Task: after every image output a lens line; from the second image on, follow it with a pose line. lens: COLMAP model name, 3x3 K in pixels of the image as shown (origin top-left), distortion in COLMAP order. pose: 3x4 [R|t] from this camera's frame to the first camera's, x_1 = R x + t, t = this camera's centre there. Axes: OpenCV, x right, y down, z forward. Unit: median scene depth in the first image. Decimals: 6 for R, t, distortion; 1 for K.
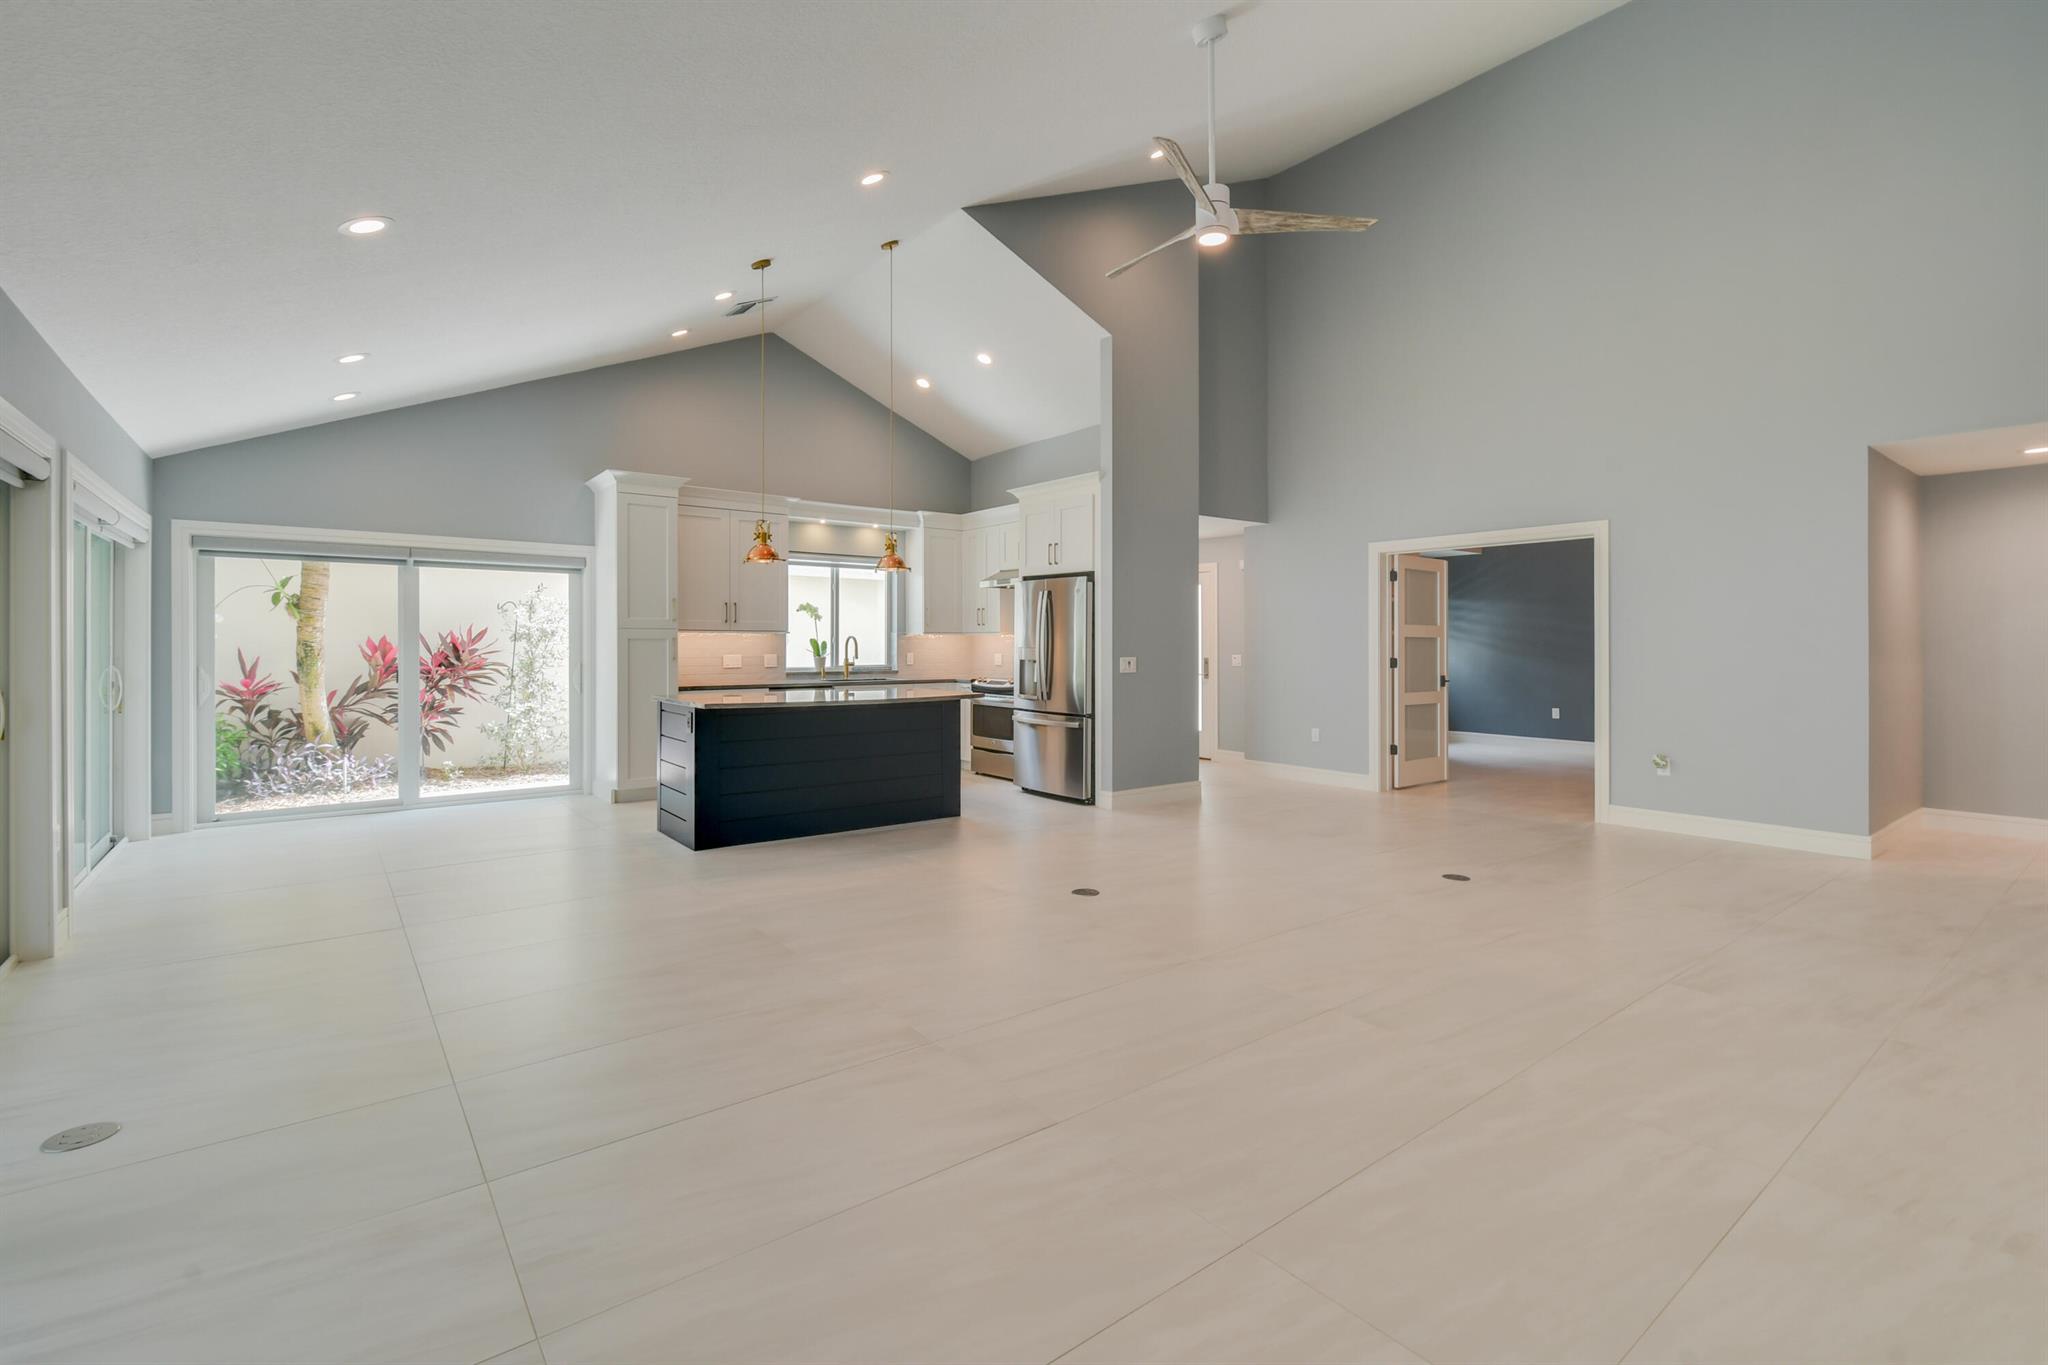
lens RADIAL K [[916.9, 0, 1047.5], [0, 916.9, 630.3], [0, 0, 1]] dist [0.007287, -0.003307]
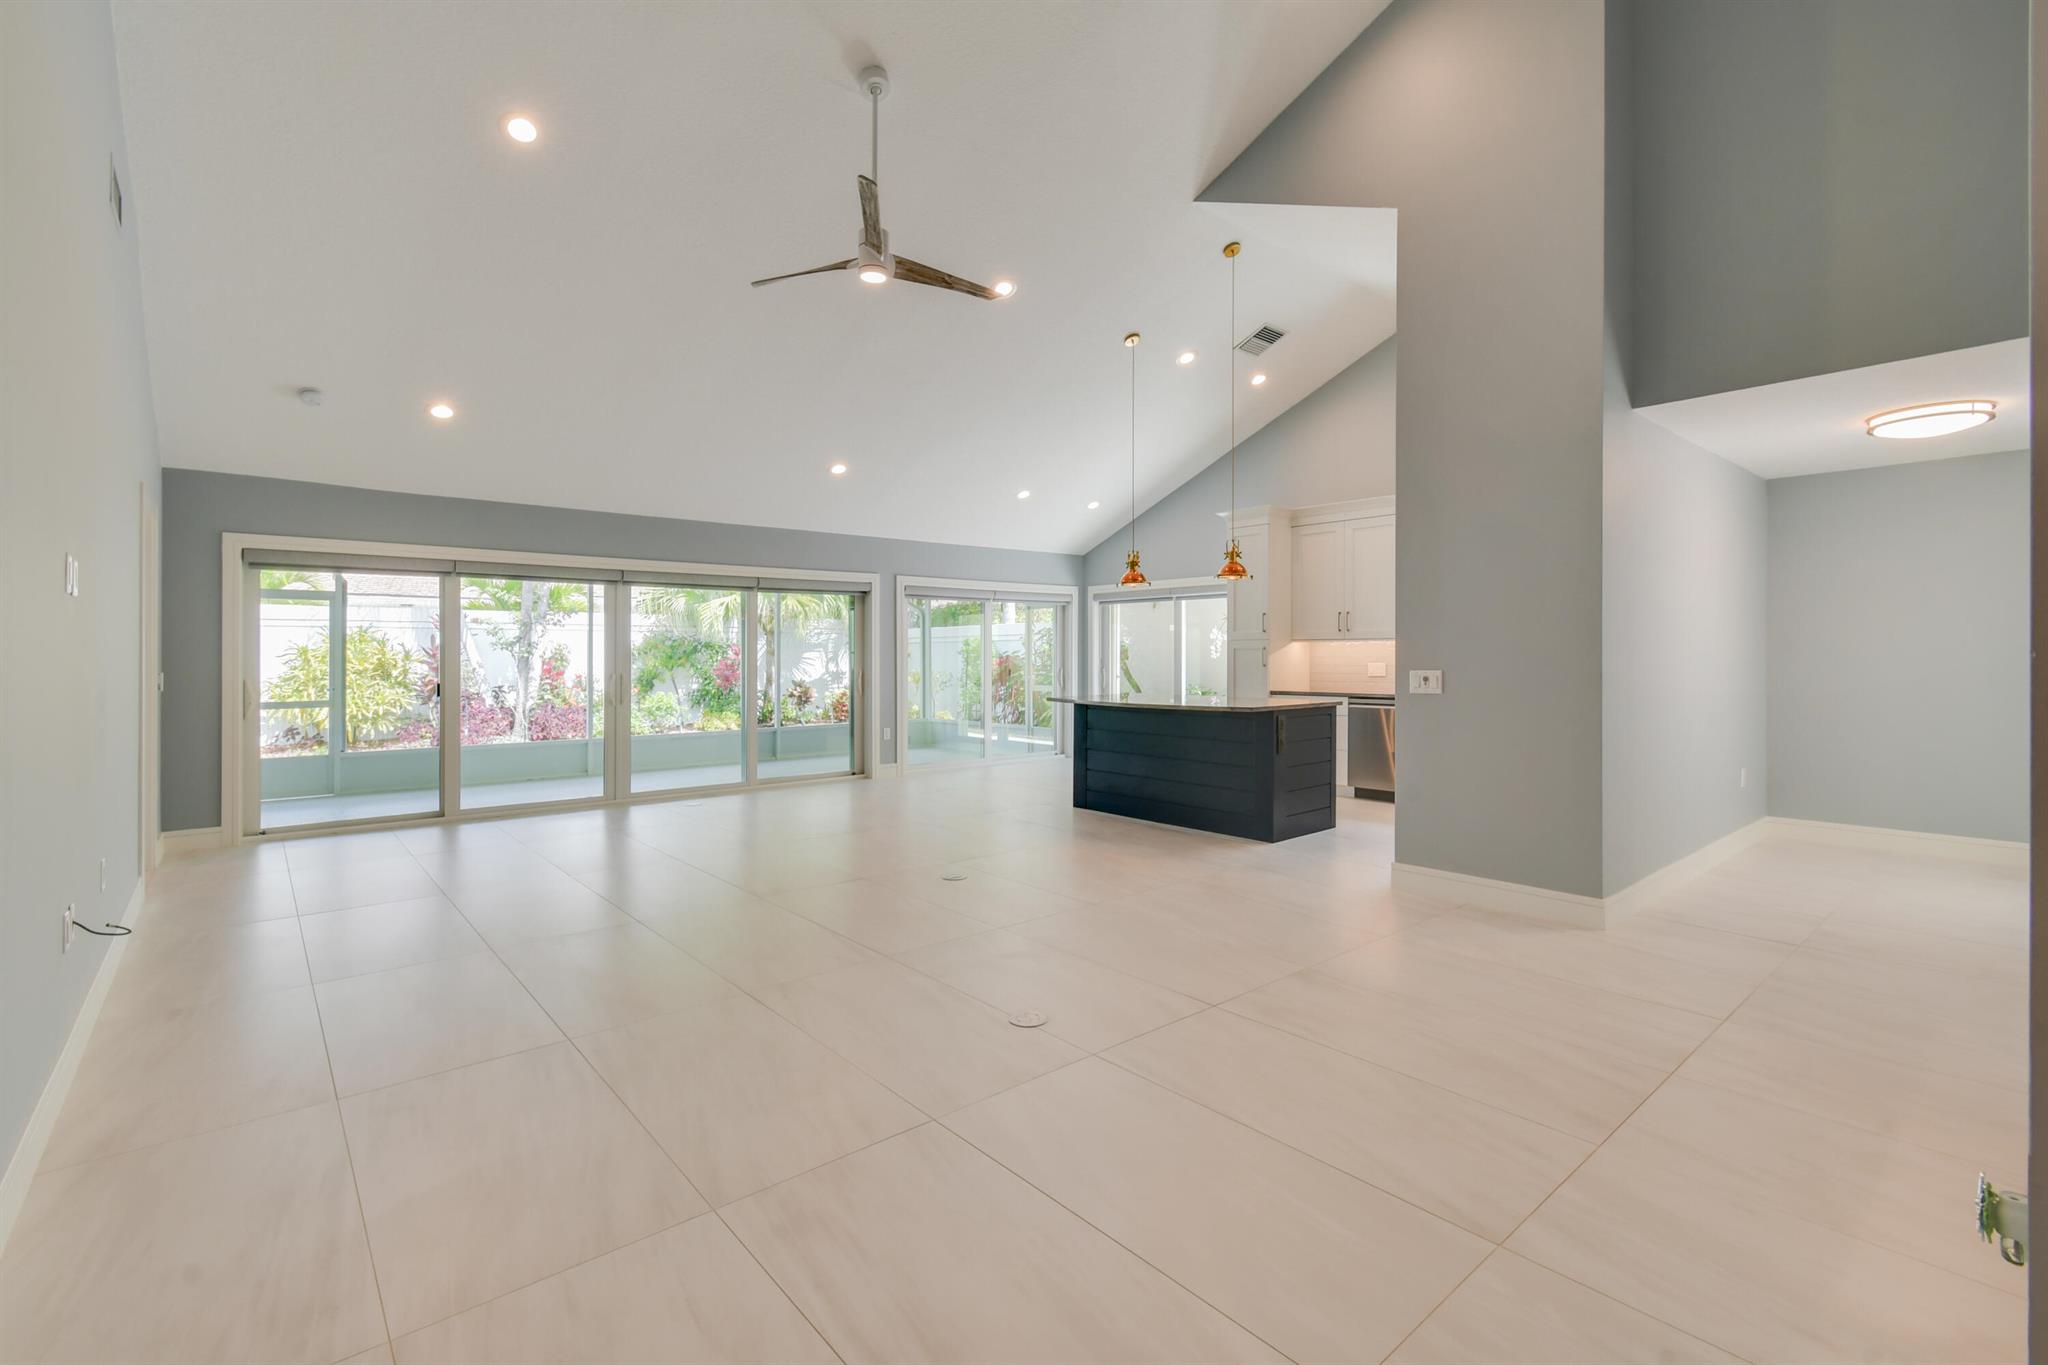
lens RADIAL K [[916.9, 0, 1026.5], [0, 916.9, 669.1], [0, 0, 1]] dist [0.007287, -0.003307]
pose [[0.032778, 0.014442, -0.999358, 0.645111], [0.019684, 0.999692, 0.015092, 0.010506], [0.999269, -0.020166, 0.032484, 0.588067]]
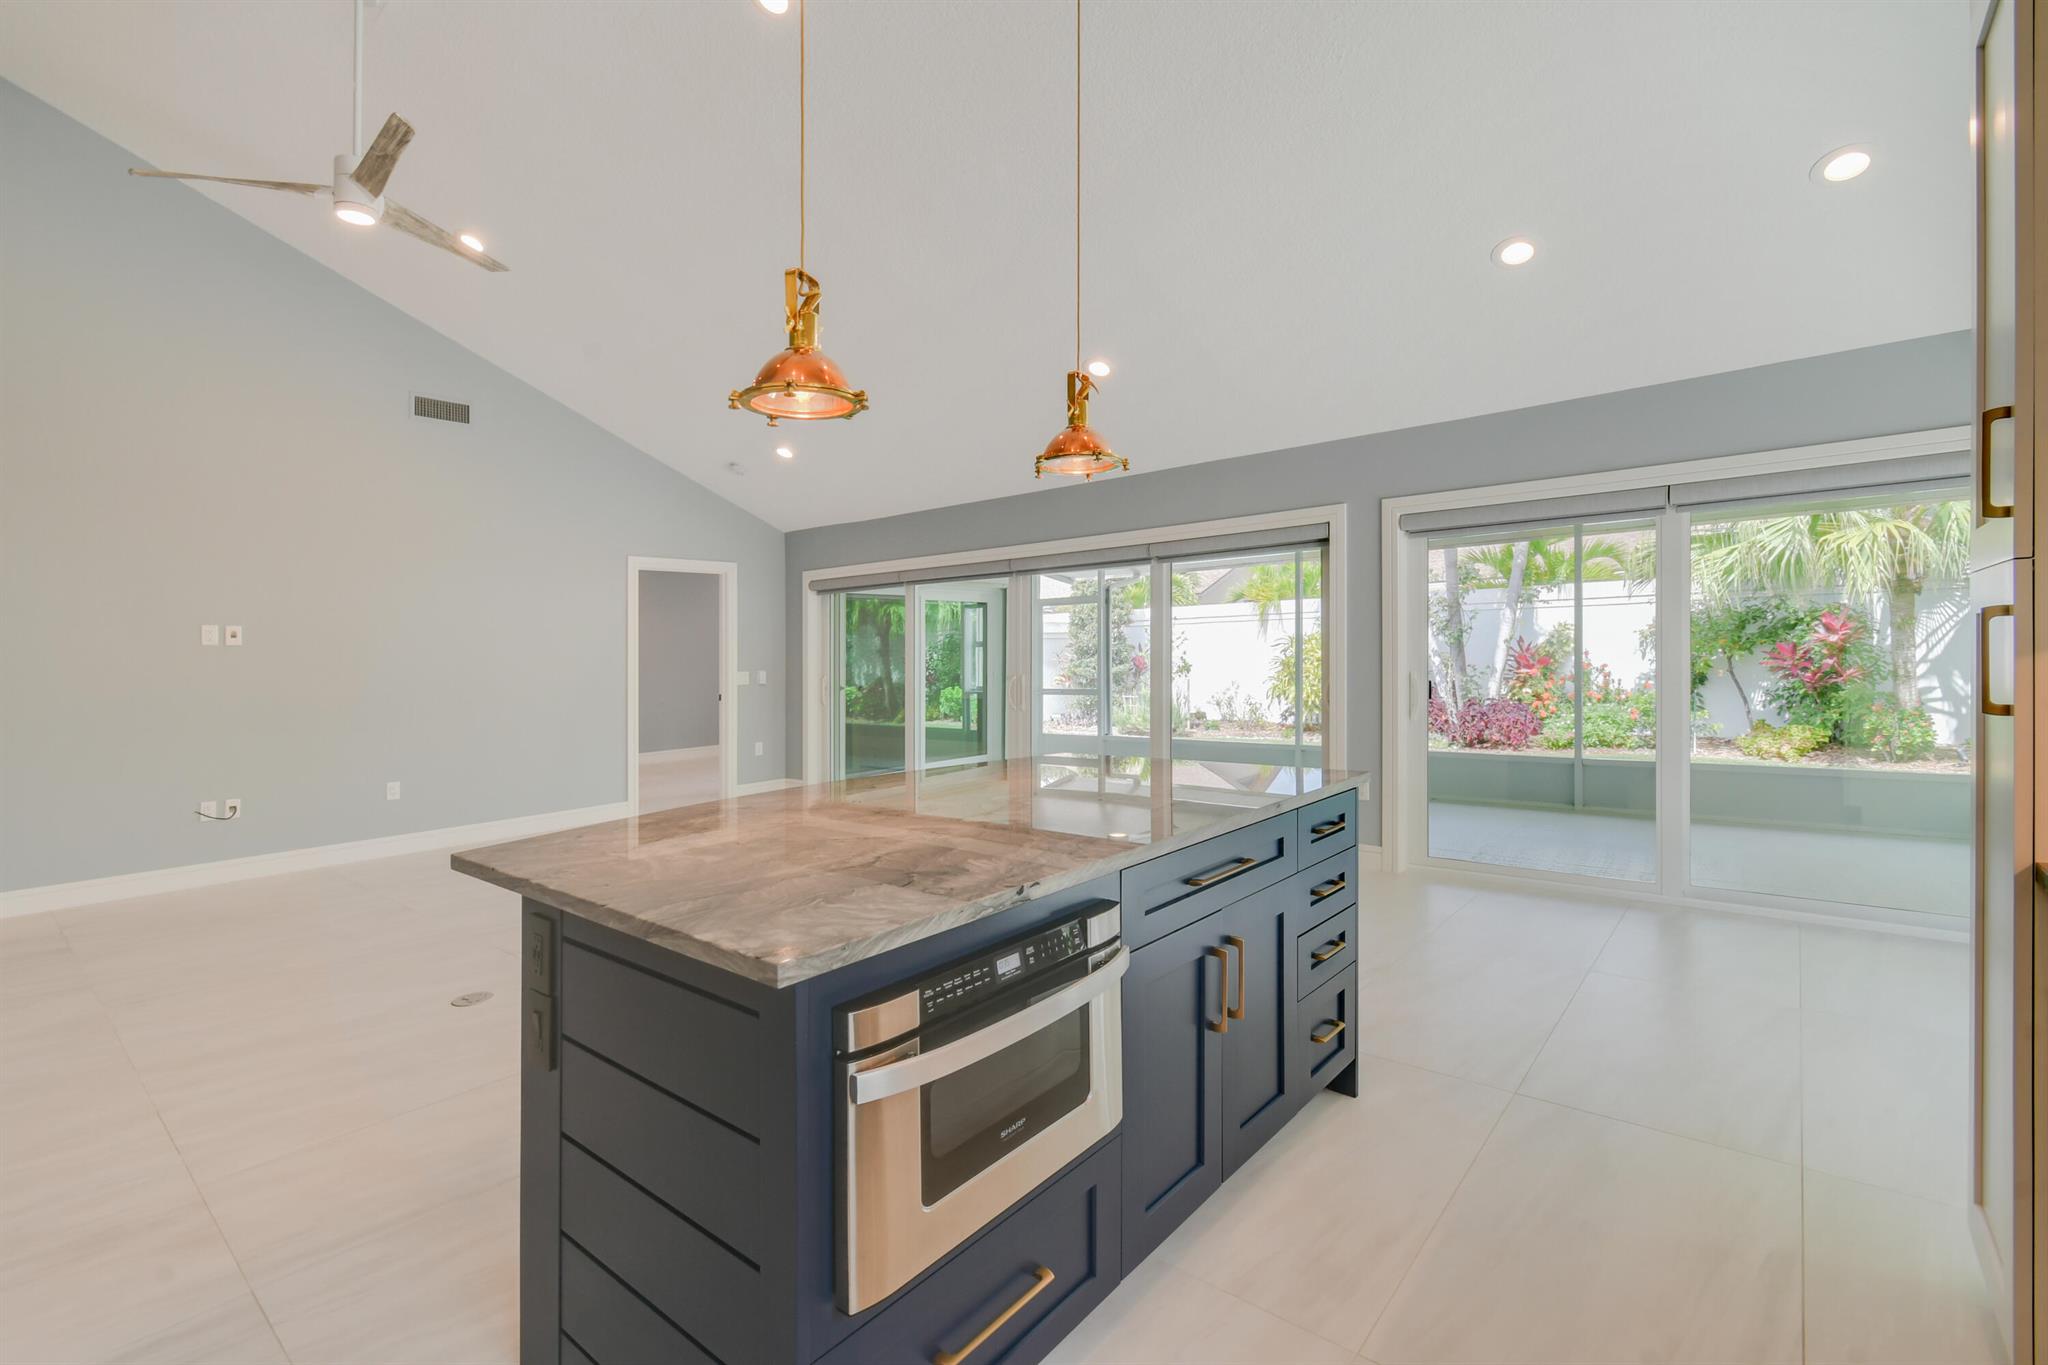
lens RADIAL K [[916.9, 0, 1013.6], [0, 916.9, 668.5], [0, 0, 1]] dist [0.007287, -0.003307]
pose [[-0.982887, 0.027752, -0.182105, -0.151366], [0.027539, 0.999614, 0.003700, 0.011689], [0.182137, -0.001378, -0.983272, 1.024423]]
